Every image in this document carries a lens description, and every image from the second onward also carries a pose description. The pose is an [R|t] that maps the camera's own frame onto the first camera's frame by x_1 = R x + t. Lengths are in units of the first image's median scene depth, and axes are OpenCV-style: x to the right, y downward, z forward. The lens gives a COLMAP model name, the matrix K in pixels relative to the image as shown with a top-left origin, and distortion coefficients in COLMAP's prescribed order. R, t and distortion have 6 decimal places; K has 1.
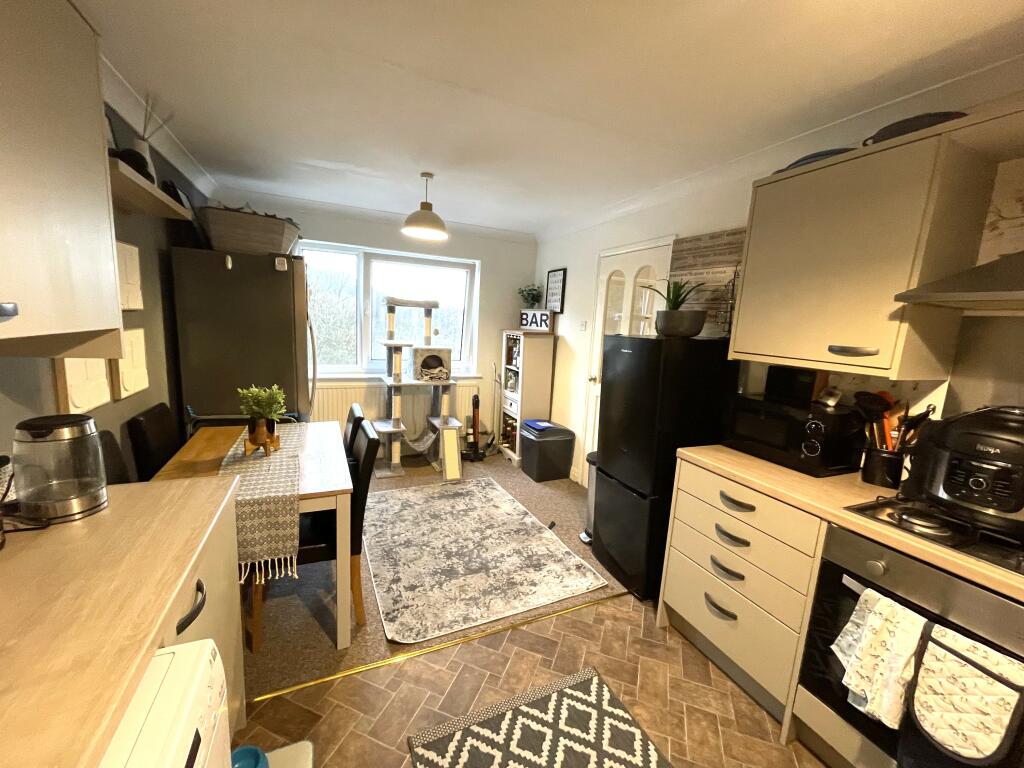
lens RADIAL K [[410.3, 0, 509.9], [0, 410.3, 385.8], [0, 0, 1]] dist [-0.009681, -0.000069]
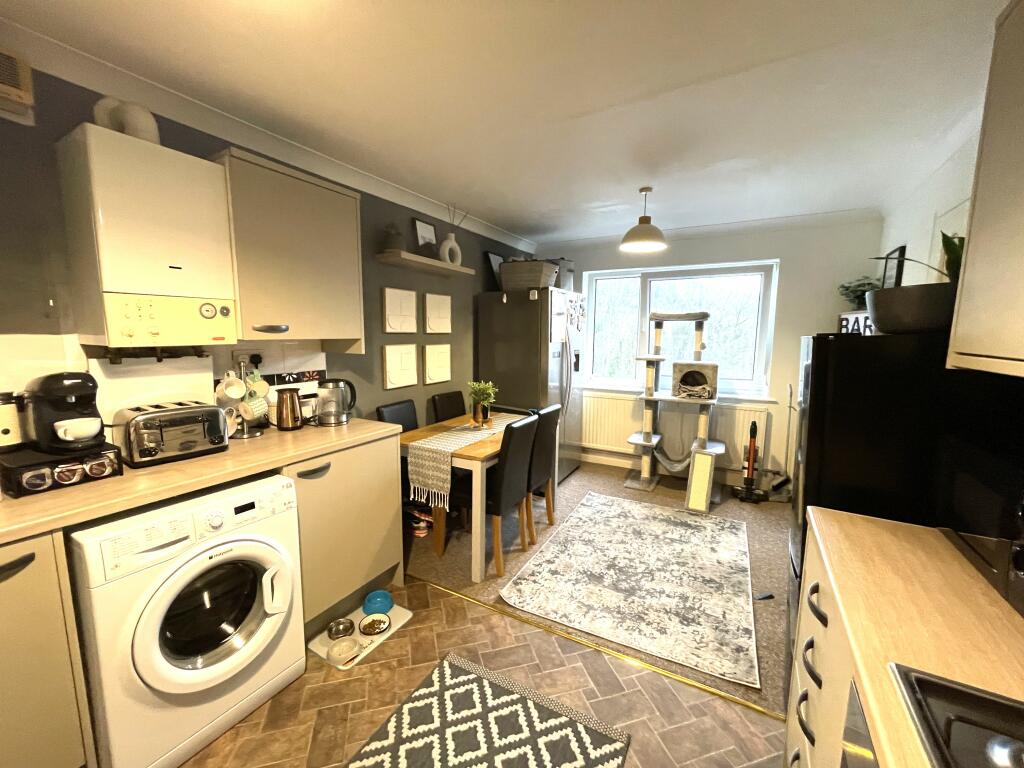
lens RADIAL K [[413.7, 0, 510.6], [0, 413.7, 387.0], [0, 0, 1]] dist [0.001435, -0.000001]
pose [[0.590406, 0.052636, -0.805388, 0.616094], [-0.100961, 0.994850, -0.008993, 0.021417], [0.800767, 0.086622, 0.592680, 0.223956]]
